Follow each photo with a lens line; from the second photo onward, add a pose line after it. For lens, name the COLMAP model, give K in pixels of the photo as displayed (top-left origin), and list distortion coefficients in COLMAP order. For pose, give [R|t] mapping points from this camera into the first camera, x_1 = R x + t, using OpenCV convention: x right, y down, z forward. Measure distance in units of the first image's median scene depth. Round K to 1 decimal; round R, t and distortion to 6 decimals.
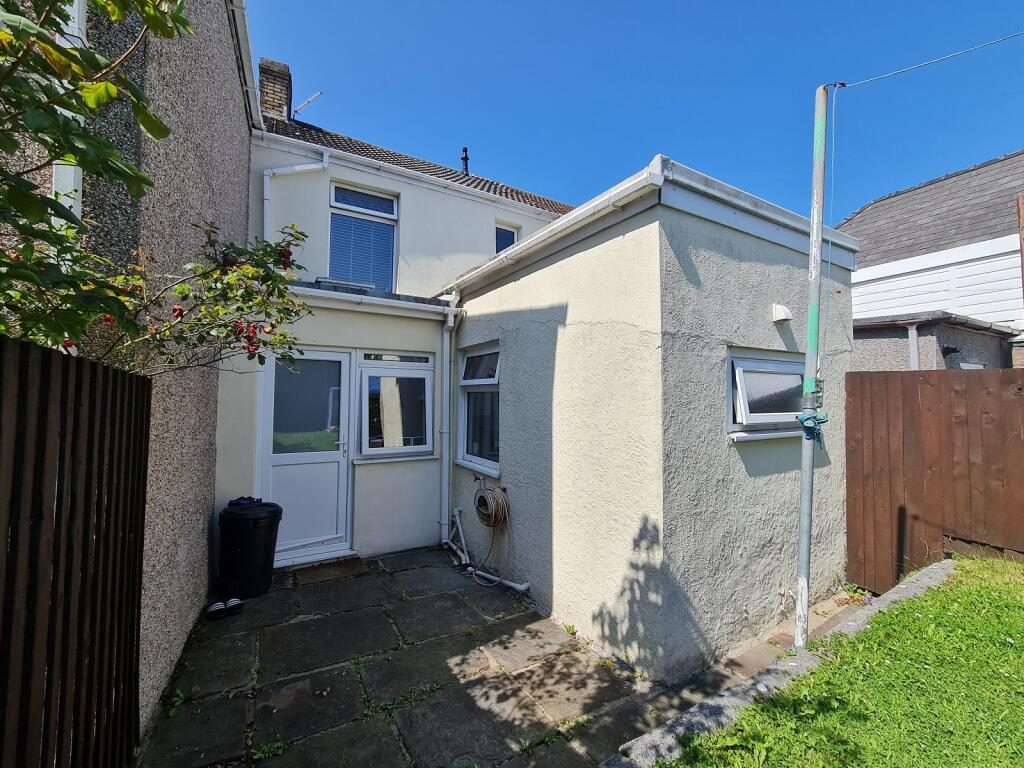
lens RADIAL K [[406.8, 0, 516.3], [0, 406.8, 381.3], [0, 0, 1]] dist [-0.001341, 0.000128]
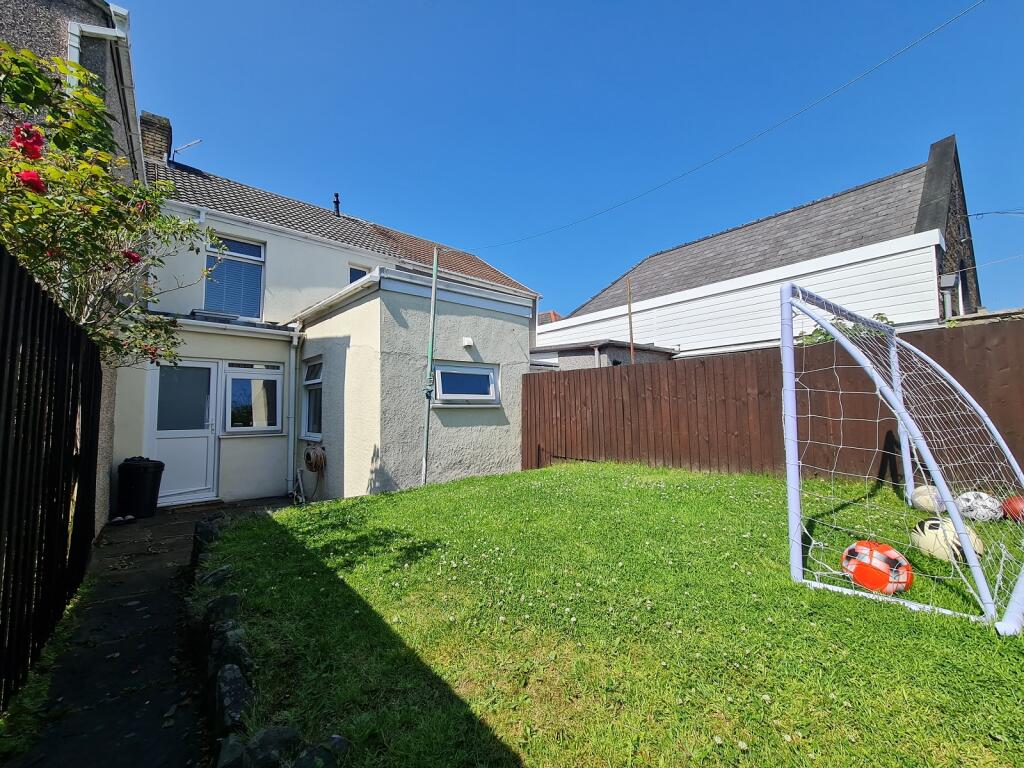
lens RADIAL K [[413.3, 0, 512.0], [0, 413.3, 384.0], [0, 0, 1]] dist [-0.001408, 0.000404]
pose [[0.981213, -0.005564, 0.192846, 0.335828], [0.011066, 0.999561, -0.027467, 0.058895], [-0.192609, 0.029085, 0.980845, -0.644494]]
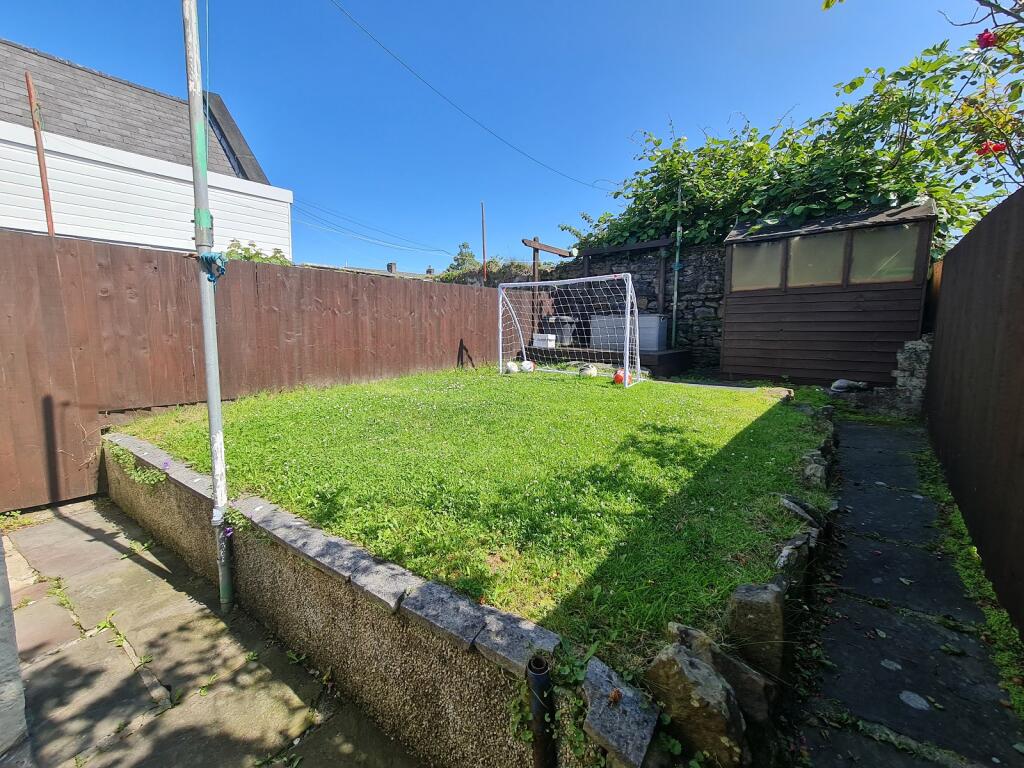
lens RADIAL K [[422.3, 0, 505.8], [0, 422.3, 375.8], [0, 0, 1]] dist [-0.002642, -0.000204]
pose [[-0.374073, -0.110369, 0.920808, -0.151414], [-0.043215, 0.993889, 0.101573, 0.089038], [-0.926392, -0.001797, -0.376557, 0.292180]]
